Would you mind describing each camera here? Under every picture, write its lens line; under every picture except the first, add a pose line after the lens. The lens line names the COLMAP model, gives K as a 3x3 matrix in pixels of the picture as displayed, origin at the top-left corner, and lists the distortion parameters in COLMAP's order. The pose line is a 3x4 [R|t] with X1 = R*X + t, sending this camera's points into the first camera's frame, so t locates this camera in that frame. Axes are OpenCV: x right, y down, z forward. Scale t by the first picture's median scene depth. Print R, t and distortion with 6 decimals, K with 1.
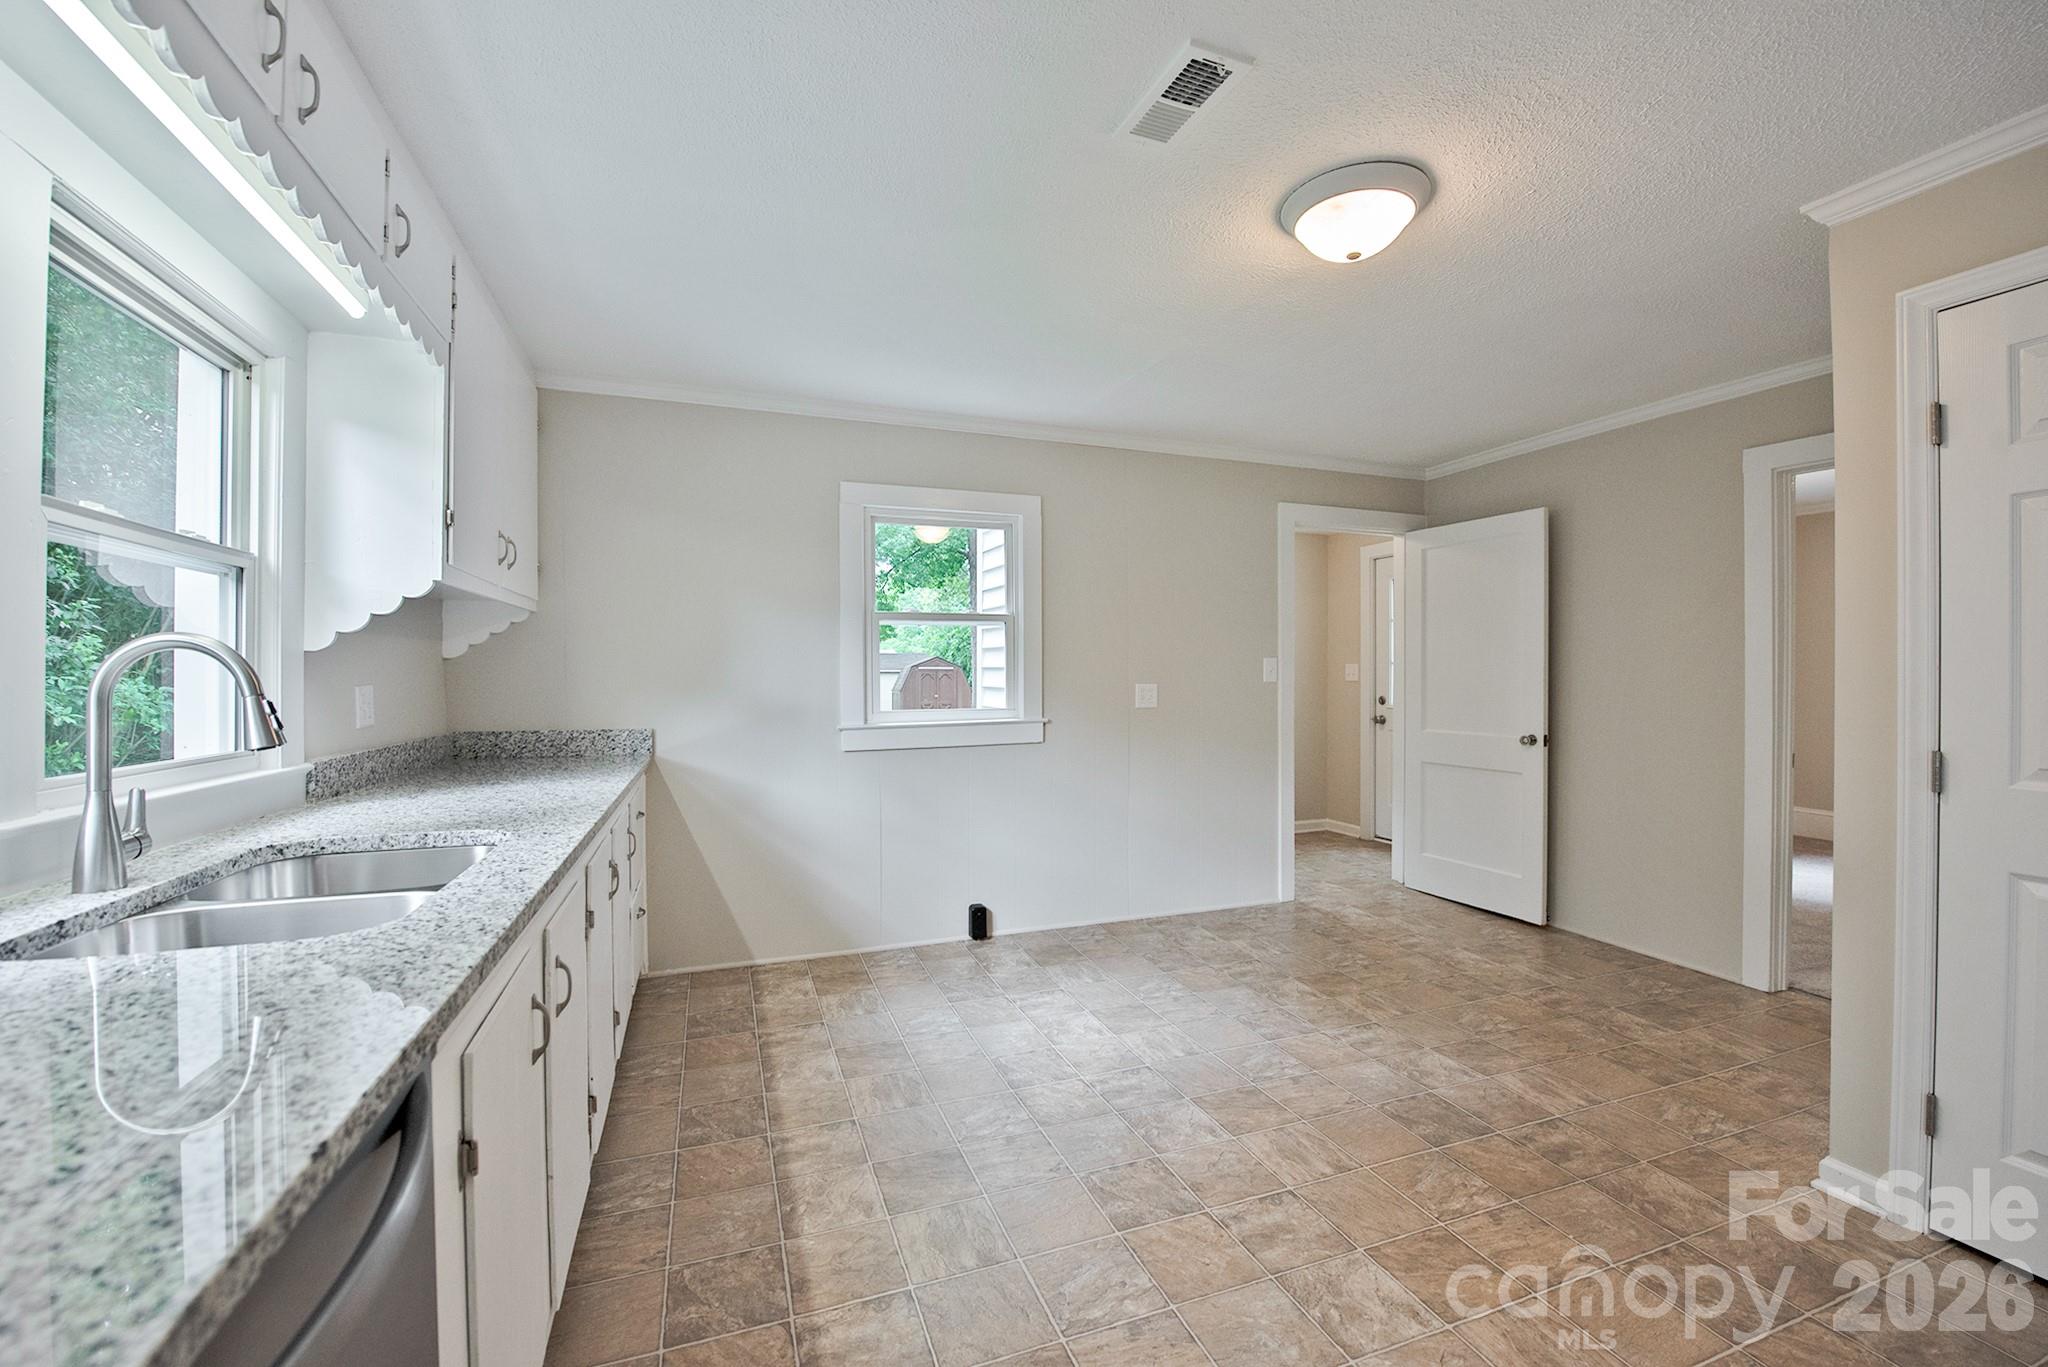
lens RADIAL K [[805.2, 0, 1024.0], [0, 805.2, 683.5], [0, 0, 1]] dist [0.000240, -0.000058]
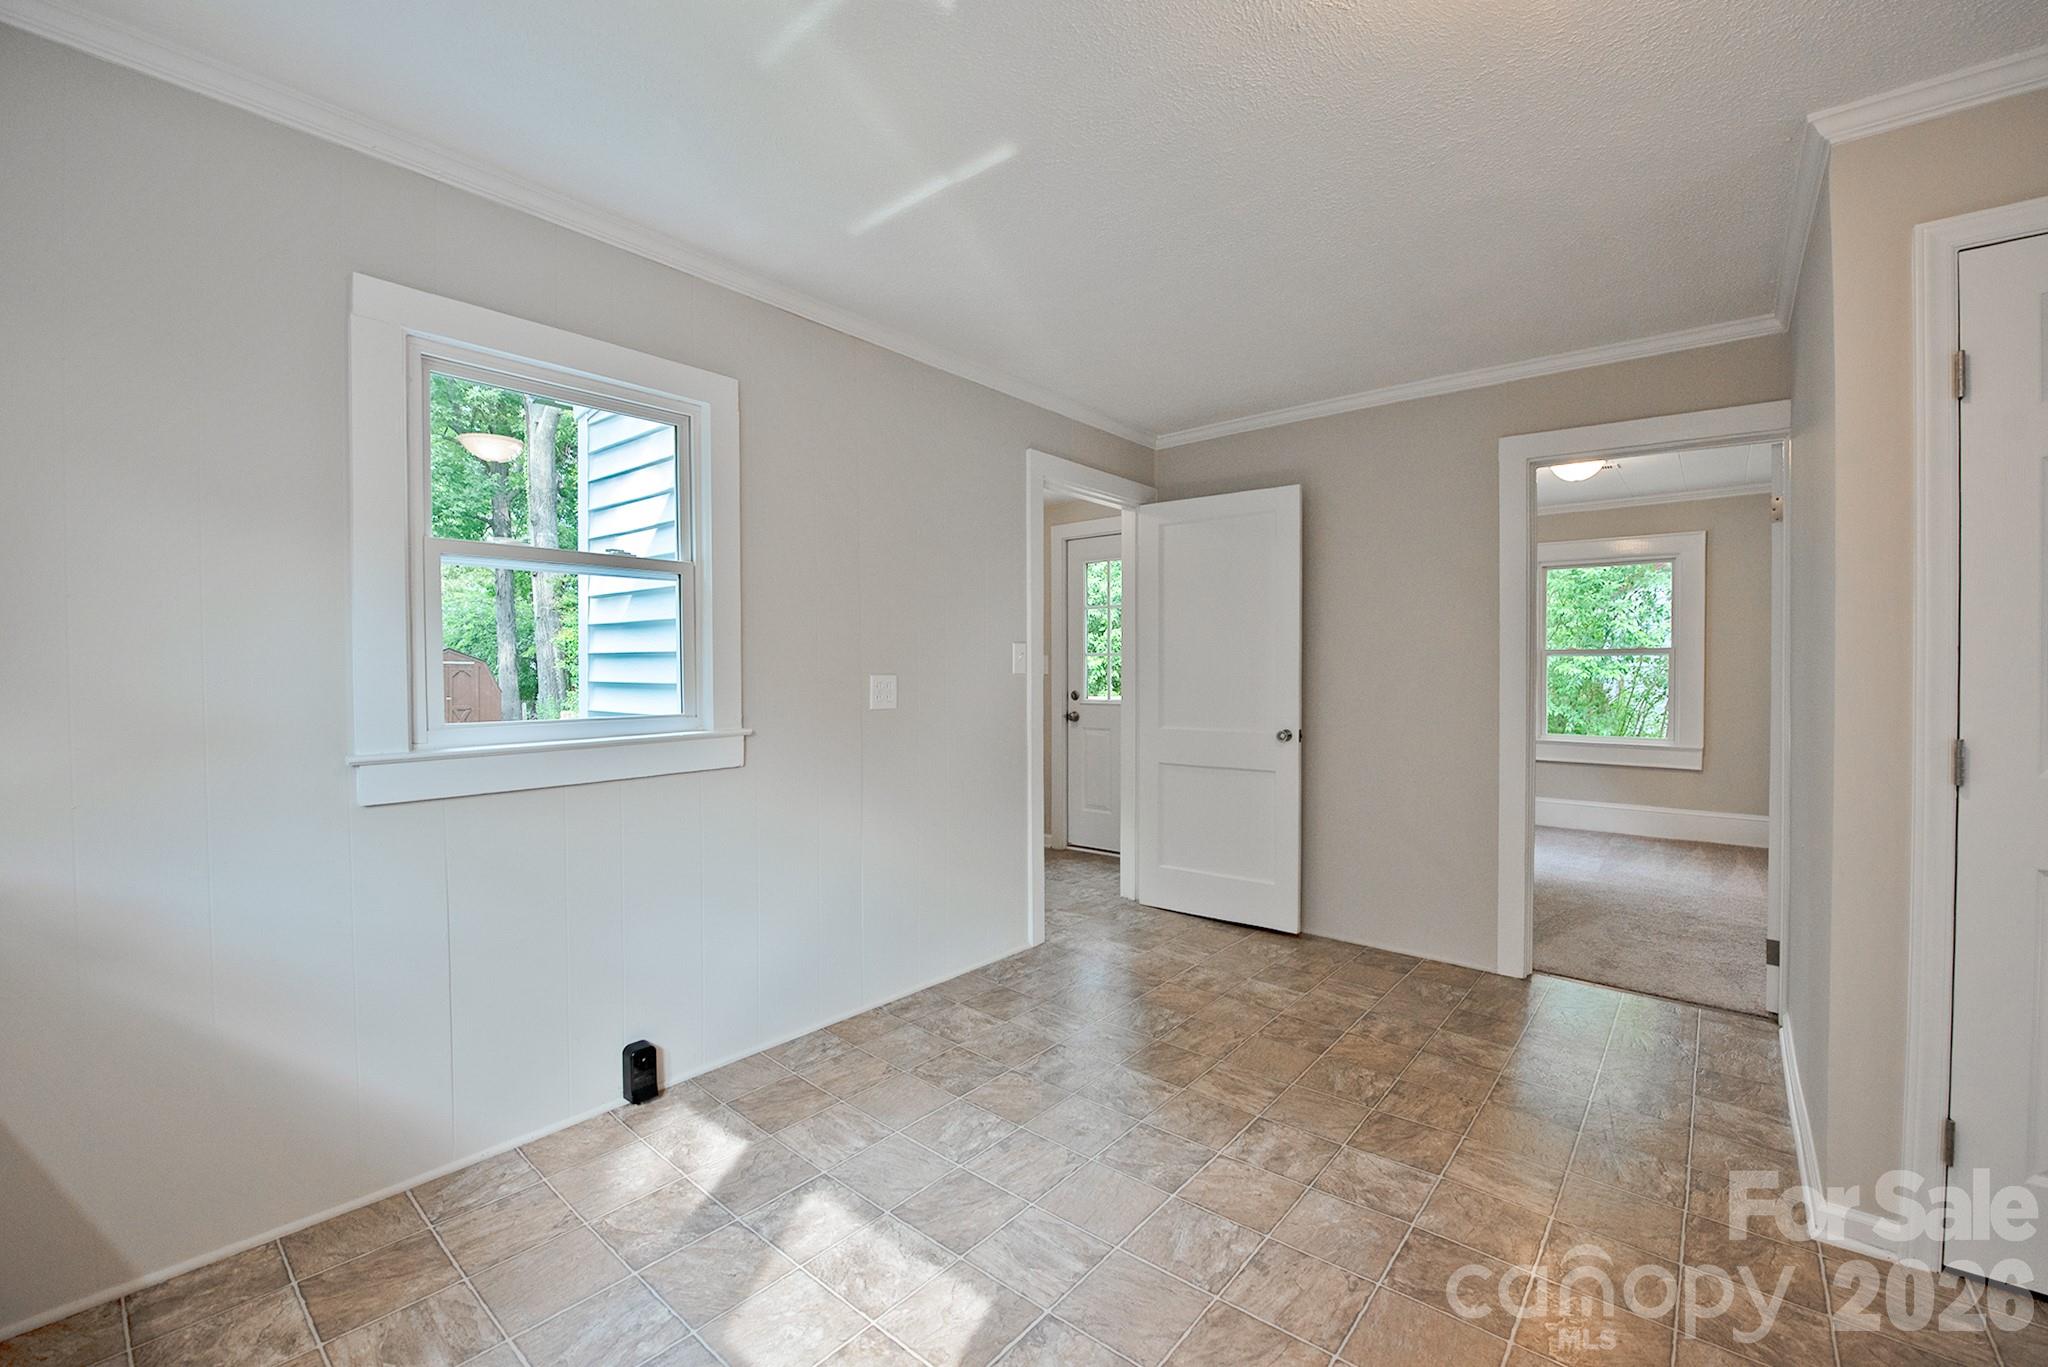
lens RADIAL K [[830.3, 0, 1010.2], [0, 830.3, 682.6], [0, 0, 1]] dist [-0.000193, -0.004933]
pose [[0.878545, -0.006444, 0.477617, -0.108303], [0.005969, 0.999979, 0.002512, 0.005461], [-0.477623, 0.000643, 0.878565, 0.322429]]
